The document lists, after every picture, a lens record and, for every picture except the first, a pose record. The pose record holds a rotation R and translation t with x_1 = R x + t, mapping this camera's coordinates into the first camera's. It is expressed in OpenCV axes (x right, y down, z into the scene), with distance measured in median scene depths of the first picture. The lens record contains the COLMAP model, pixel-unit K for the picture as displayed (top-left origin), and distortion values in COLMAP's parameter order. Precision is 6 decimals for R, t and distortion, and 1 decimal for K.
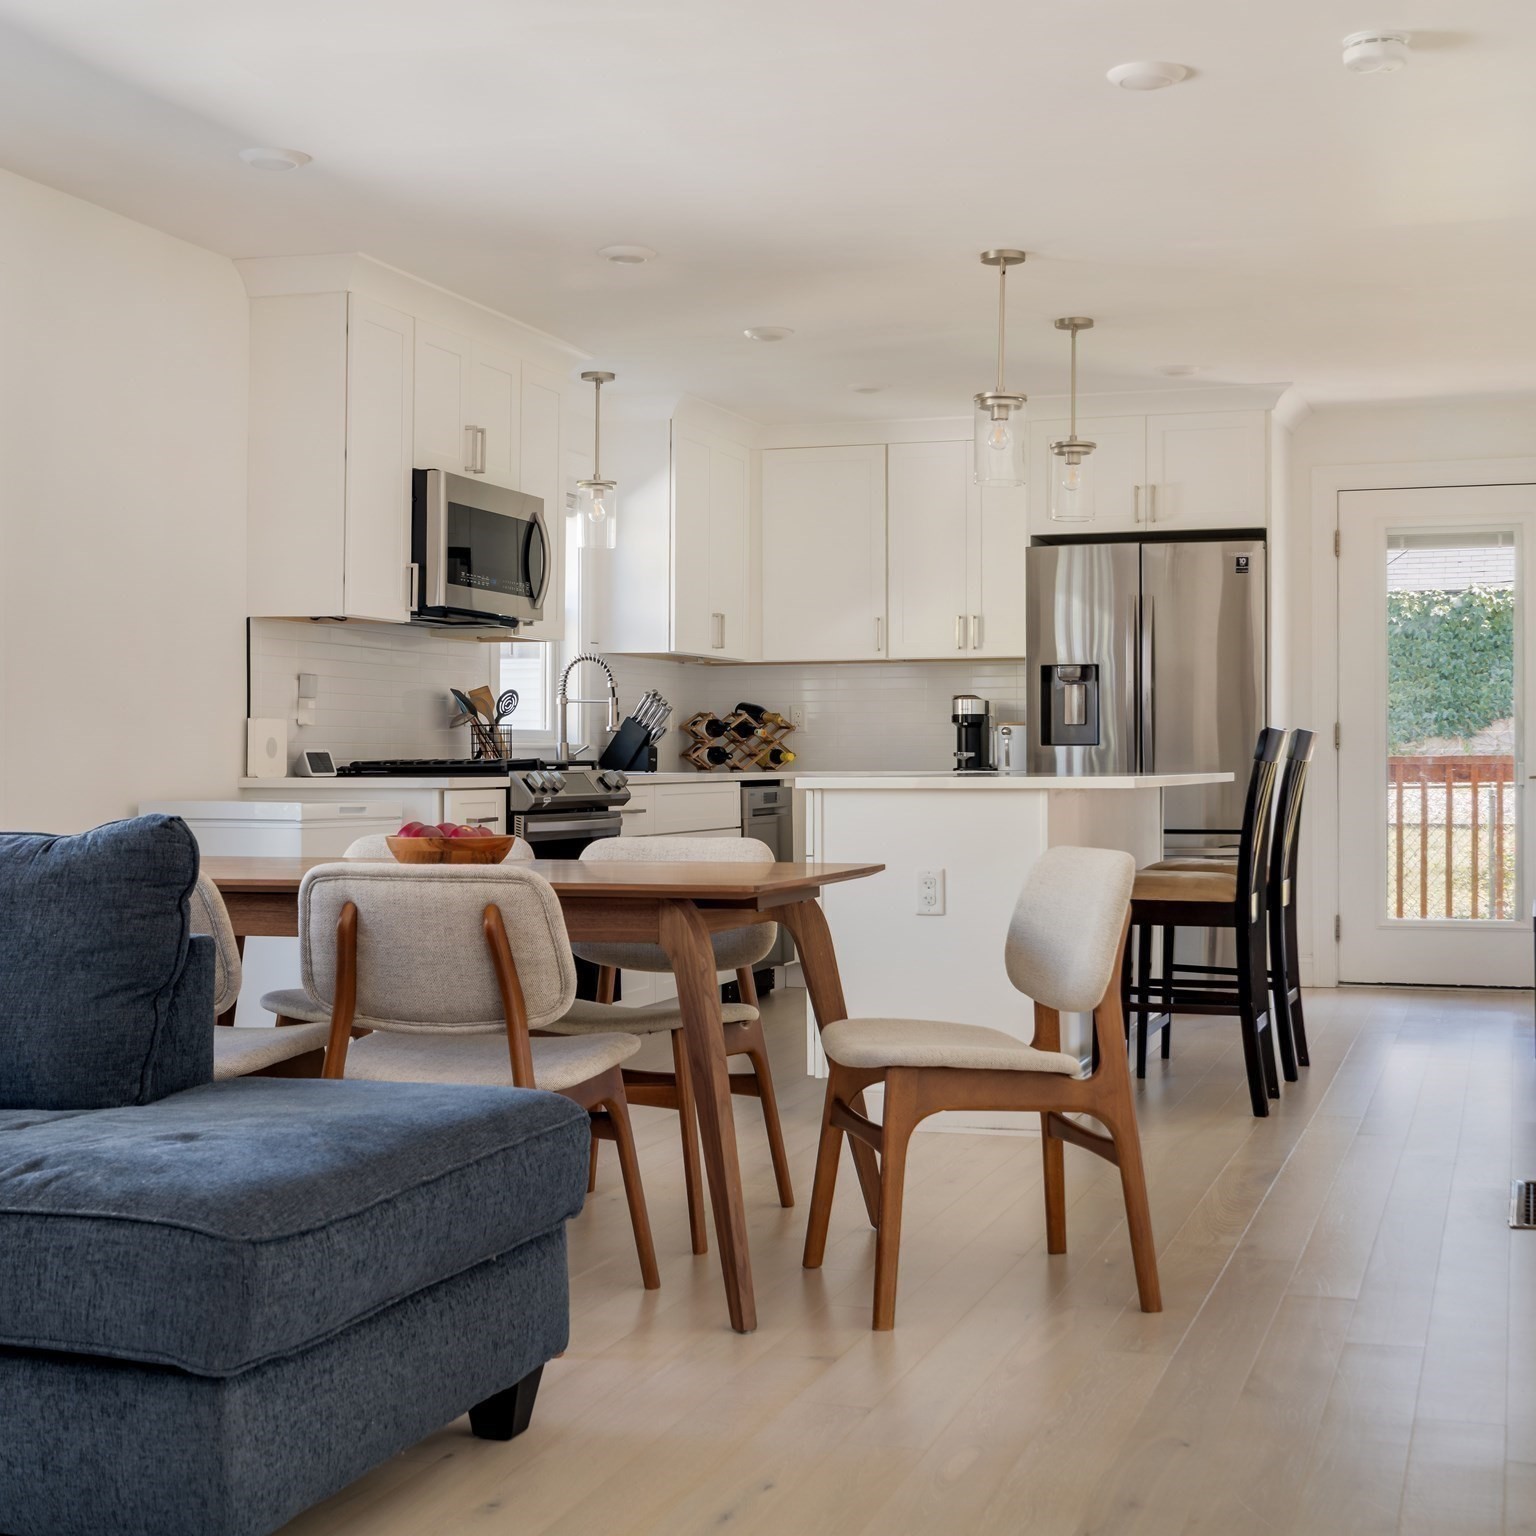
lens RADIAL K [[2277.9, 0, 793.8], [0, 2277.9, 779.9], [0, 0, 1]] dist [-0.004009, 0.000000]
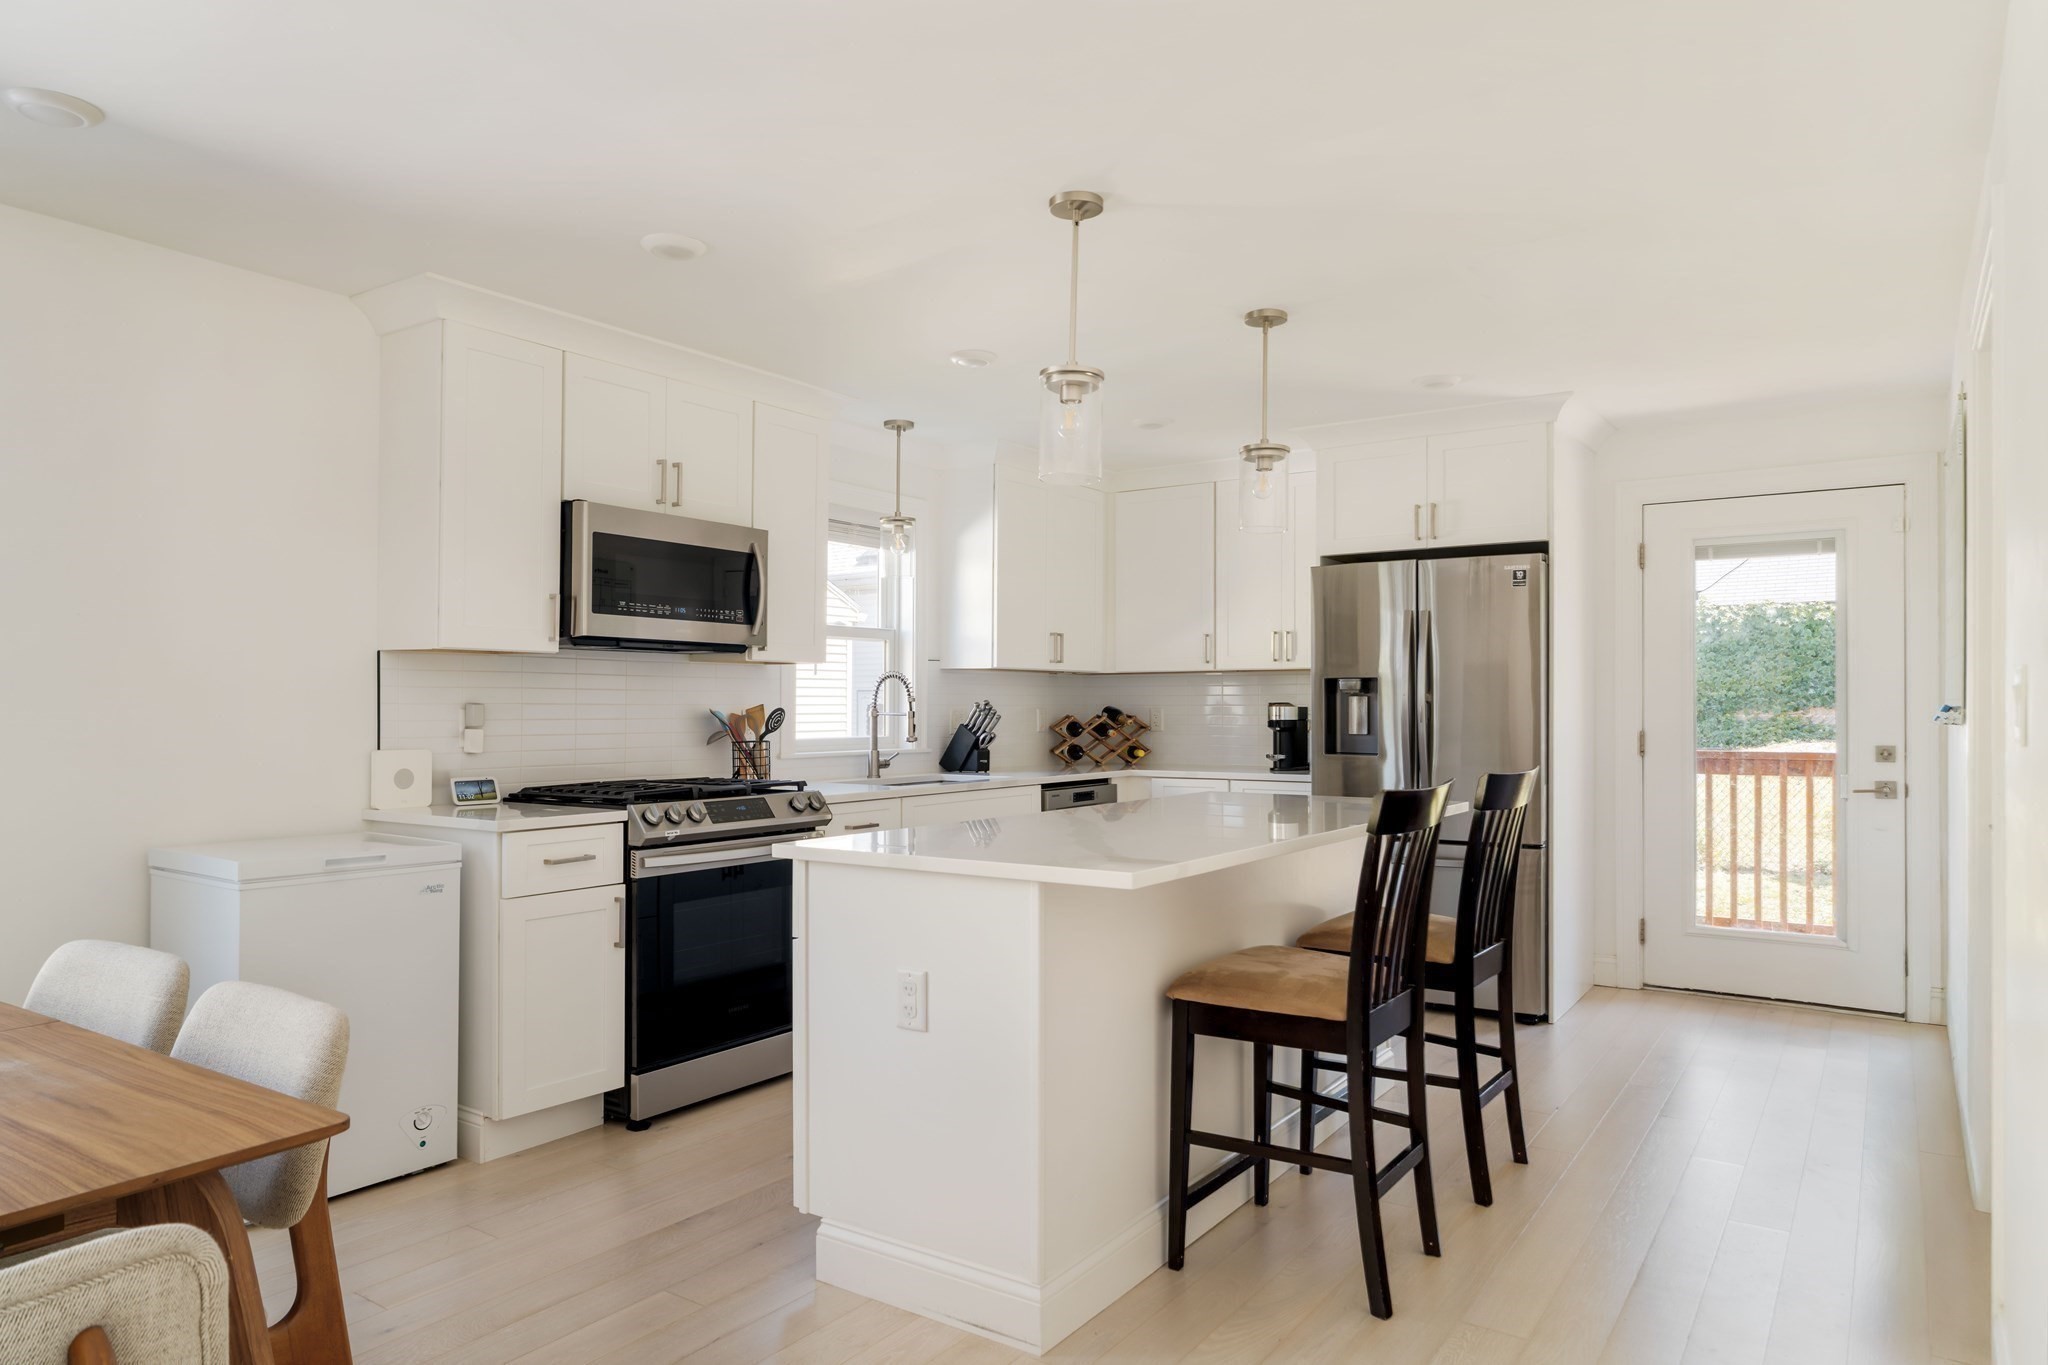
lens RADIAL K [[1276.9, 0, 1032.9], [0, 1276.9, 707.8], [0, 0, 1]] dist [-0.002833, -0.007080]
pose [[0.958552, 0.002756, -0.284903, 0.172784], [-0.005137, 0.999958, -0.007610, -0.036780], [0.284870, 0.008759, 0.958526, 0.460342]]
